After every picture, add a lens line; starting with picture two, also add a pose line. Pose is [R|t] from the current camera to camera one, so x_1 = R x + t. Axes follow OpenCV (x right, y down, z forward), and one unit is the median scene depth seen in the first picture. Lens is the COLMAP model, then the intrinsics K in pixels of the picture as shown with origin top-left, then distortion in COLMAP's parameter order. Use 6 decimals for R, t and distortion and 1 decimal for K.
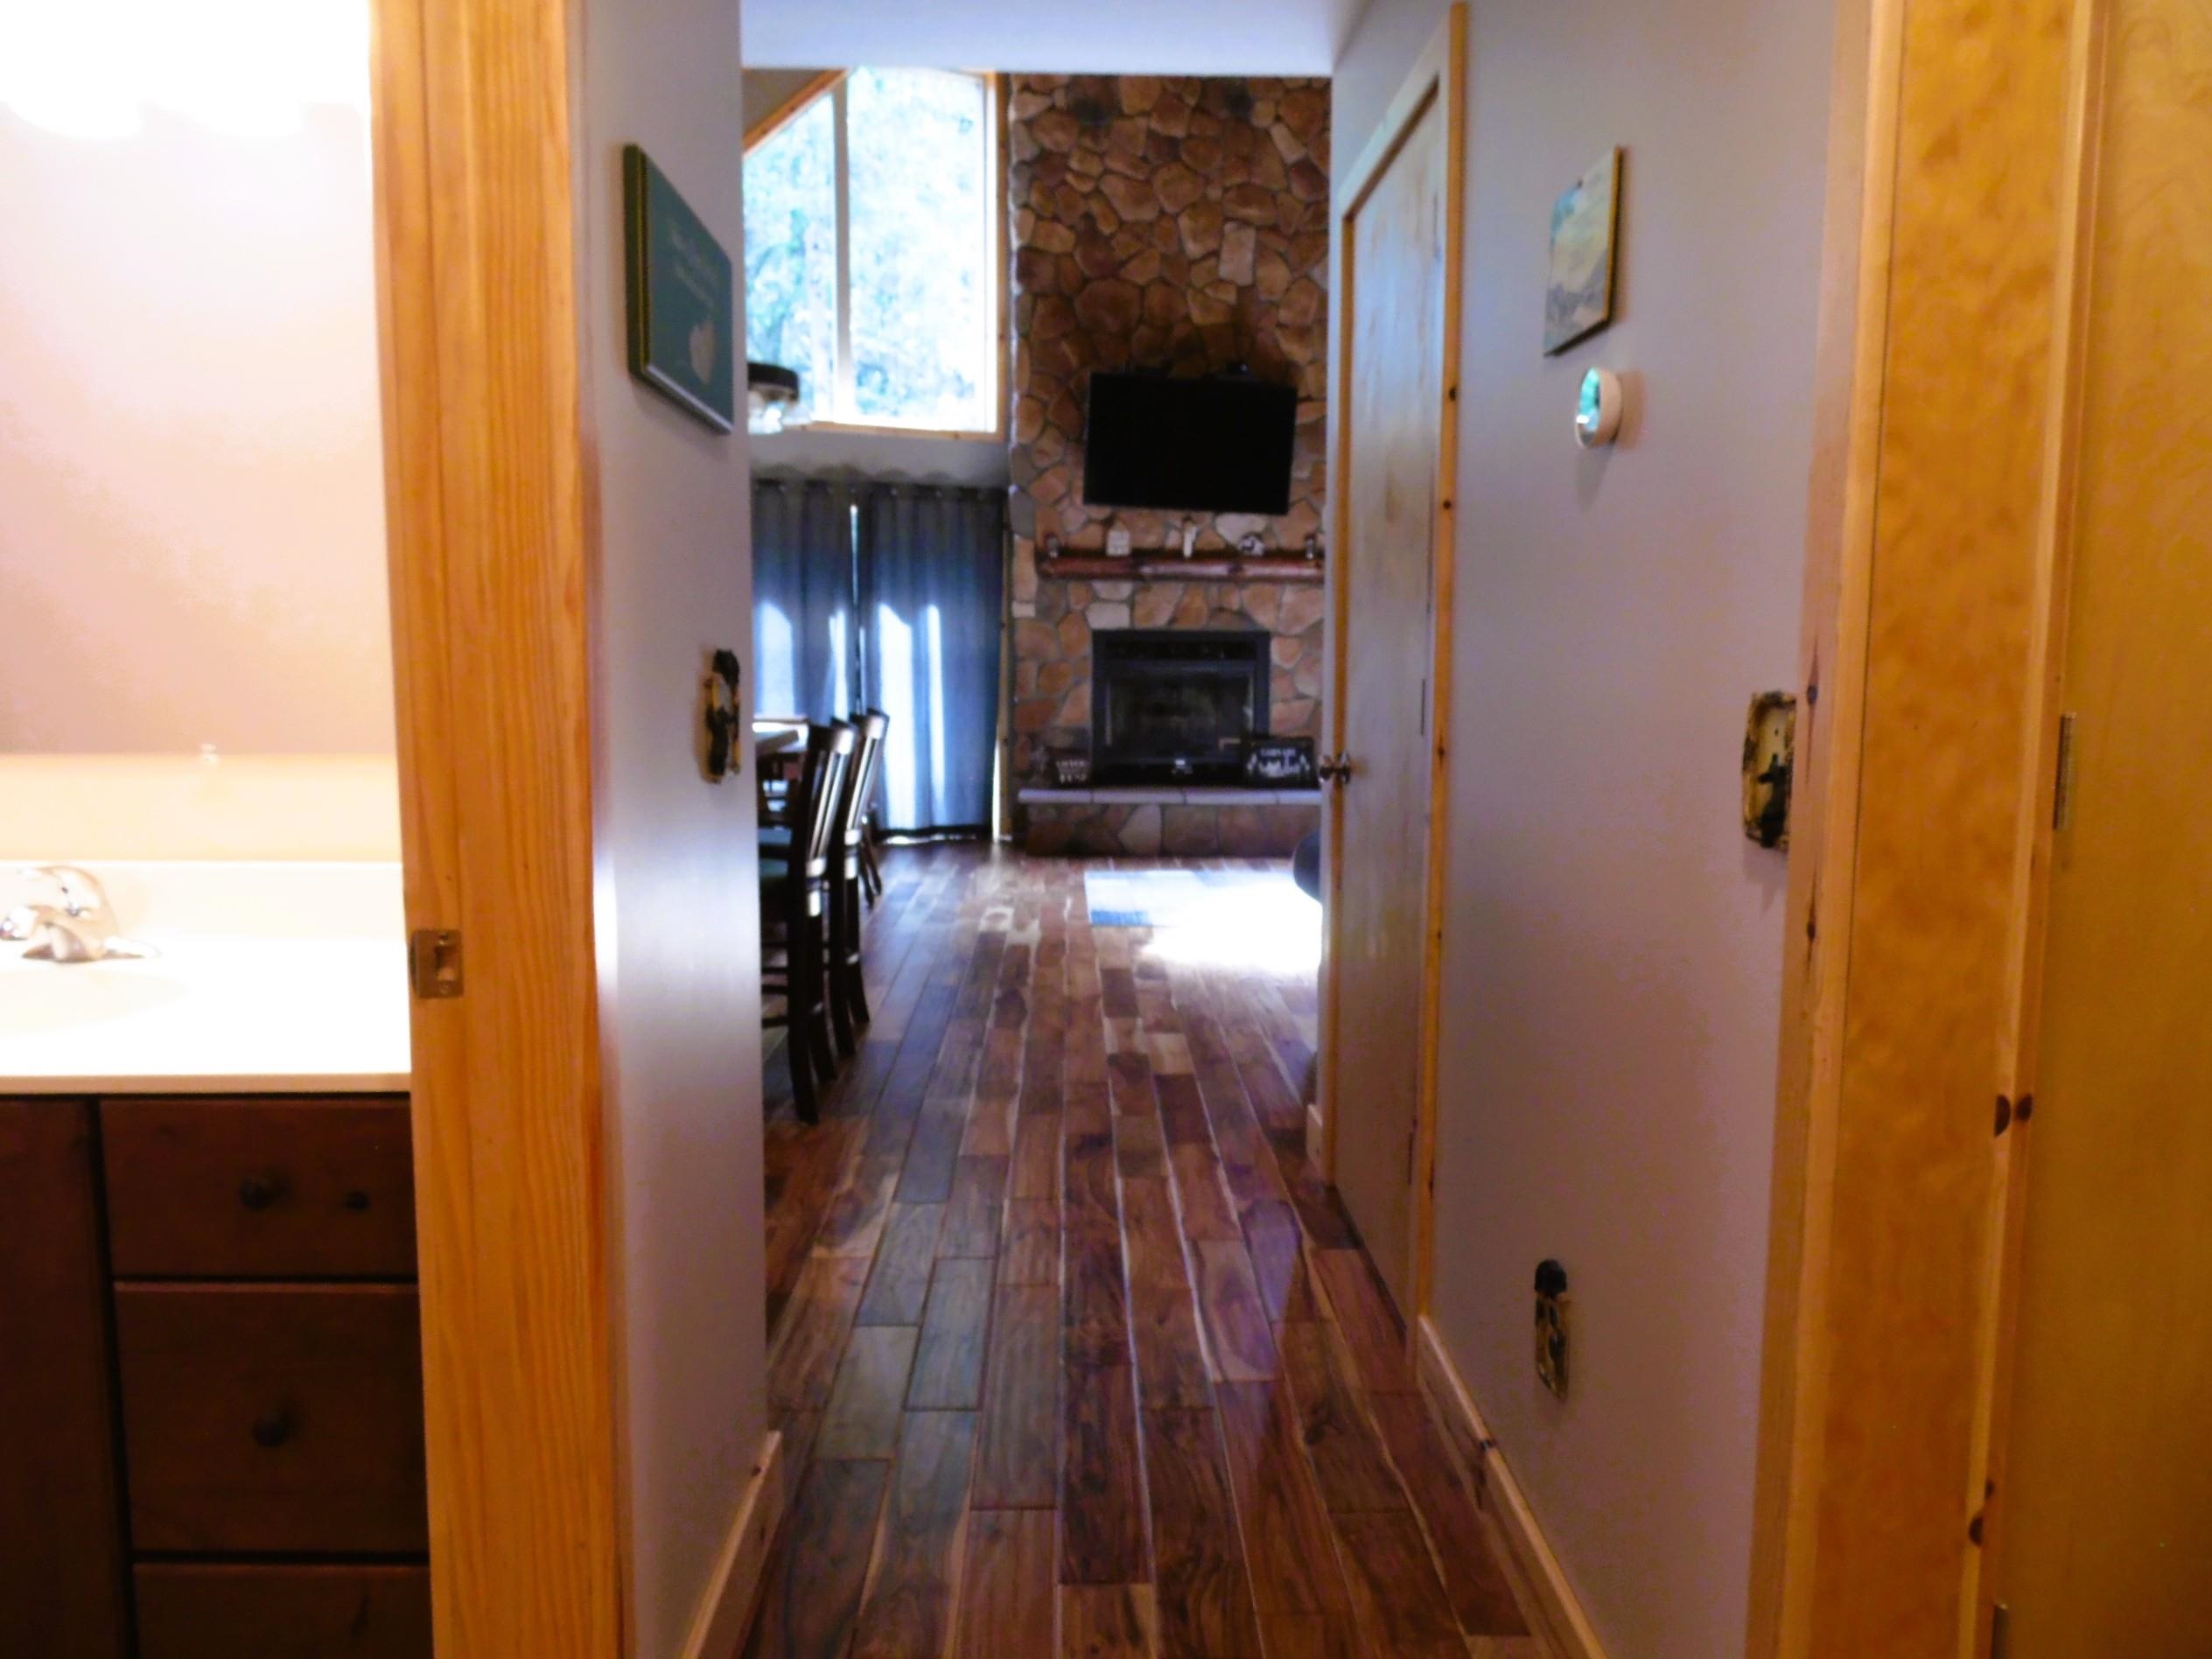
lens RADIAL K [[1500.1, 0, 1120.7], [0, 1500.1, 823.4], [0, 0, 1]] dist [0.005510, -0.003629]
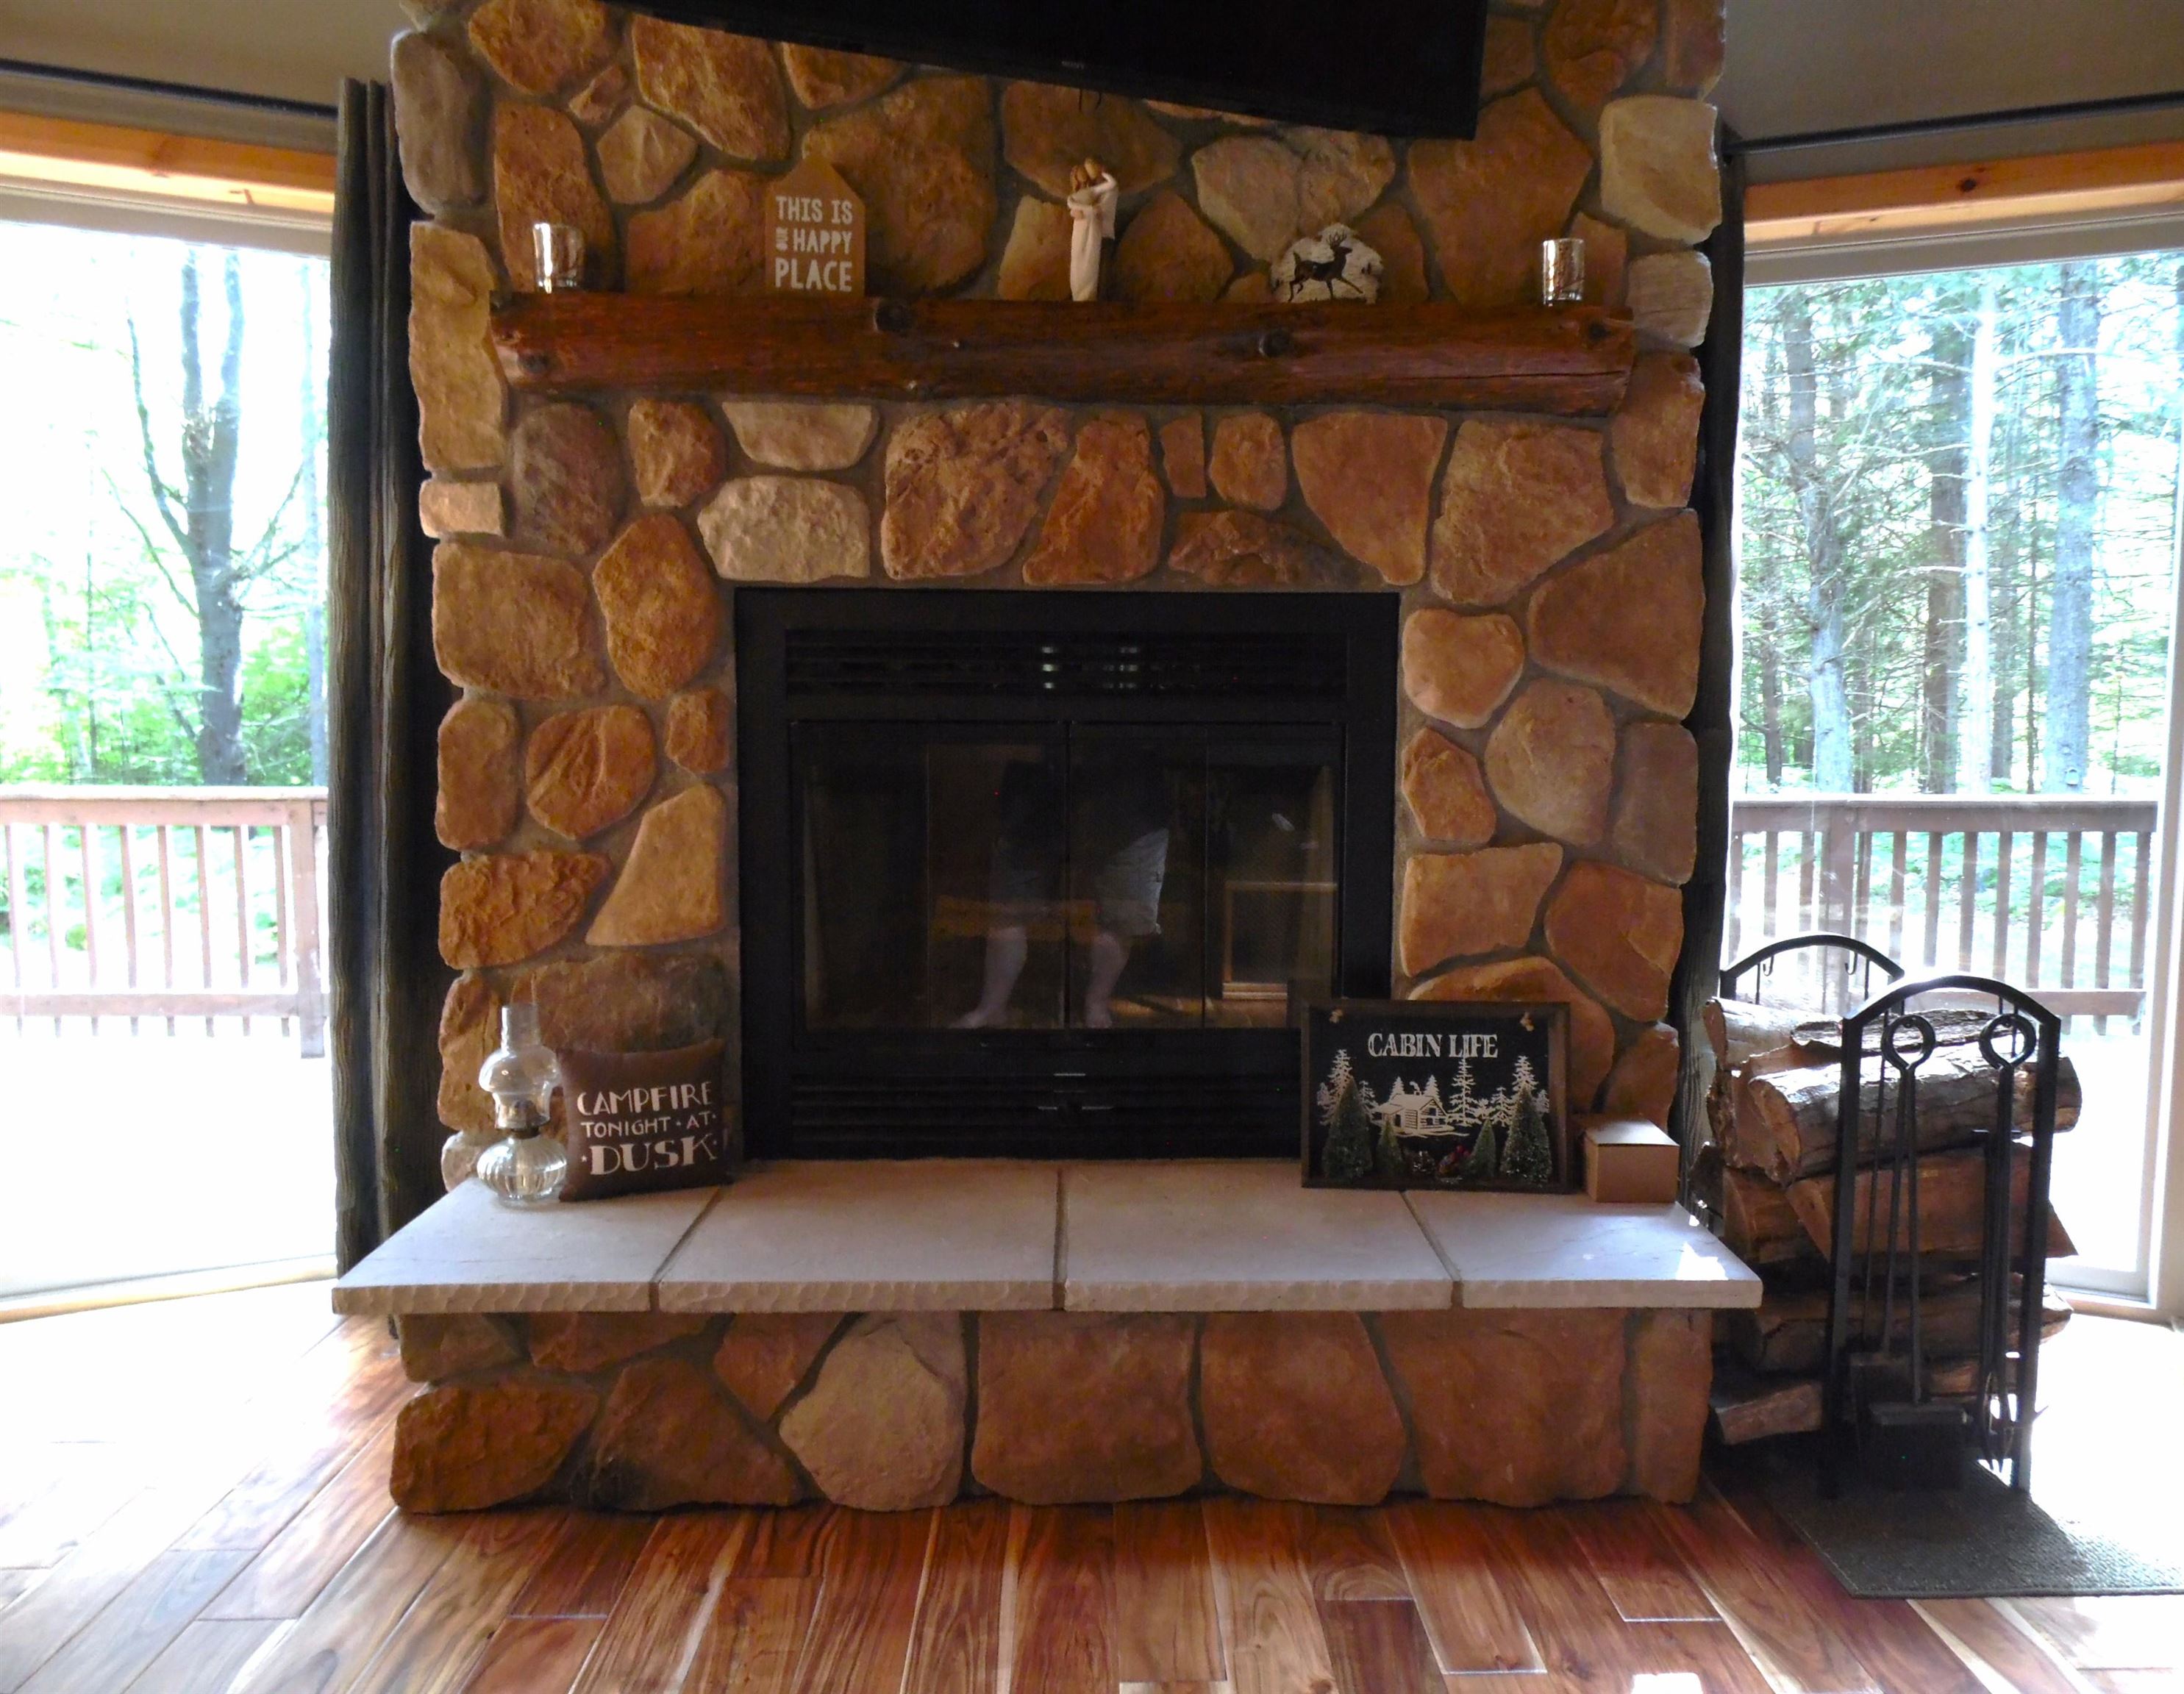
lens RADIAL K [[1526.6, 0, 1140.8], [0, 1526.6, 844.7], [0, 0, 1]] dist [-0.001585, 0.003725]
pose [[0.999995, 0.000283, 0.003136, 0.053261], [-0.000216, 0.999774, -0.021239, -0.078488], [-0.003141, 0.021238, 0.999770, 0.738438]]
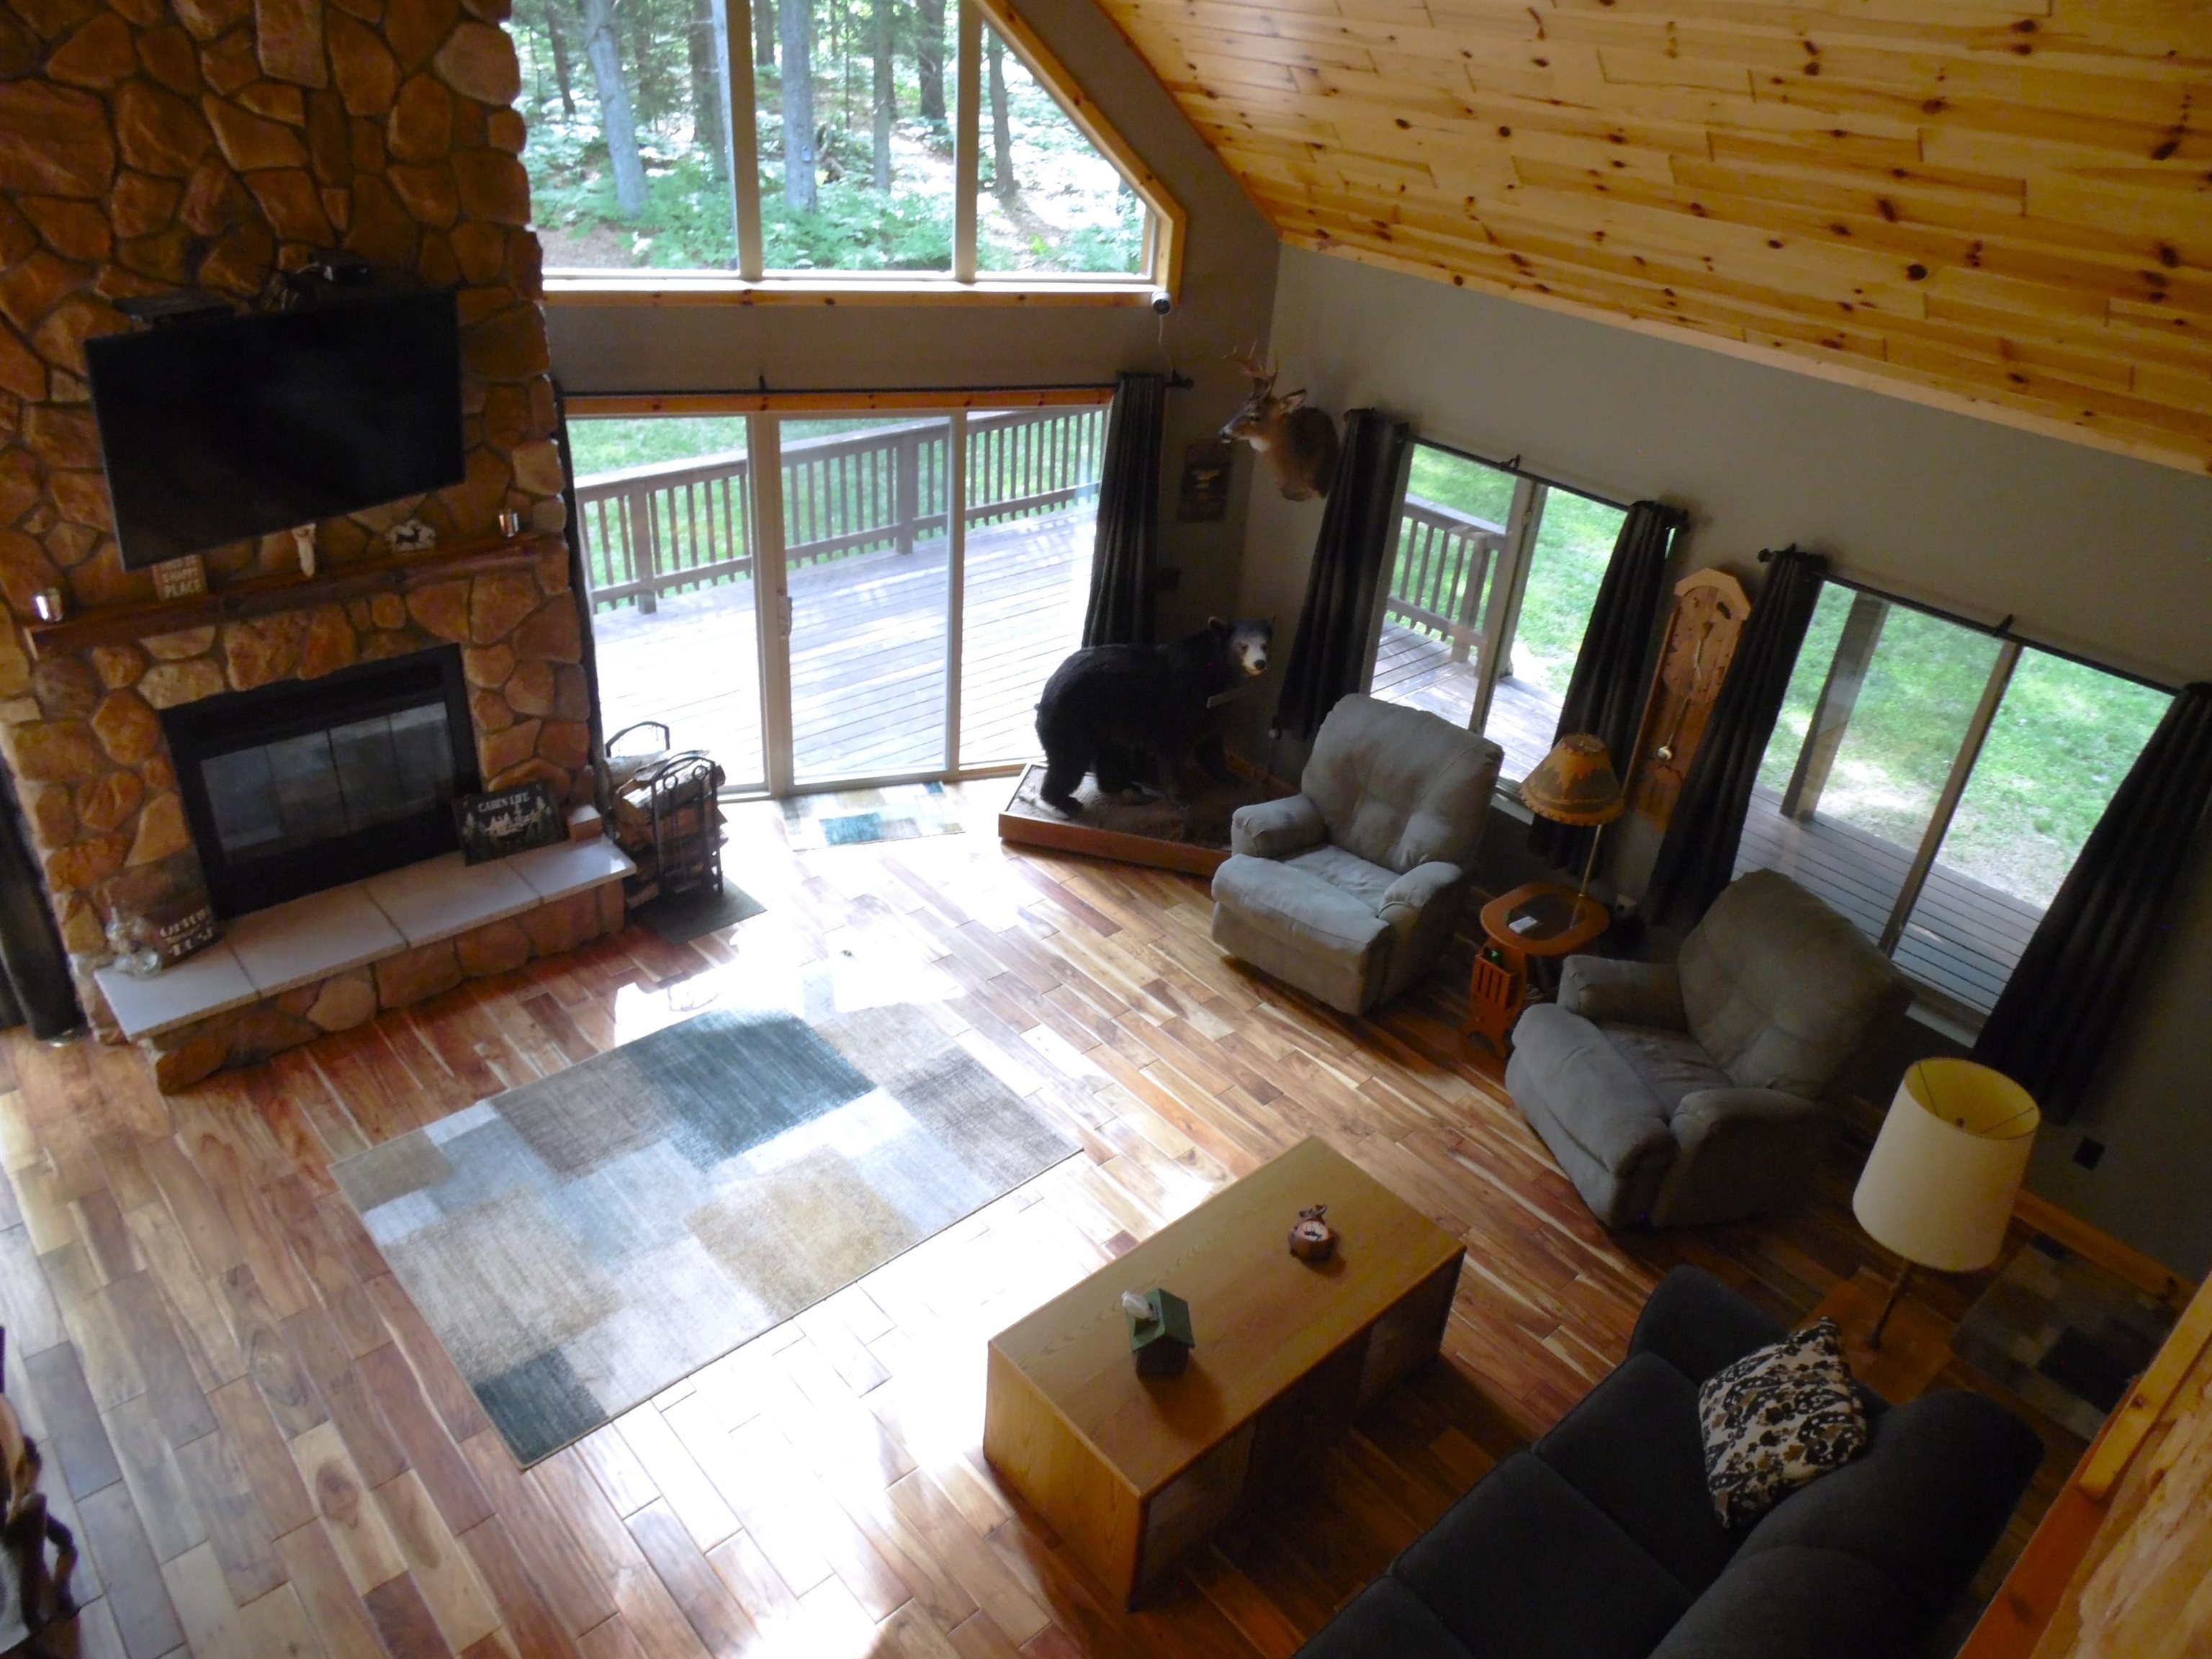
lens RADIAL K [[1500.1, 0, 1120.7], [0, 1500.1, 823.4], [0, 0, 1]] dist [0.005510, -0.003629]
pose [[0.755998, -0.286459, 0.588565, -0.094045], [-0.003073, 0.897593, 0.440814, -0.354022], [-0.654567, -0.335063, 0.677698, 0.336995]]
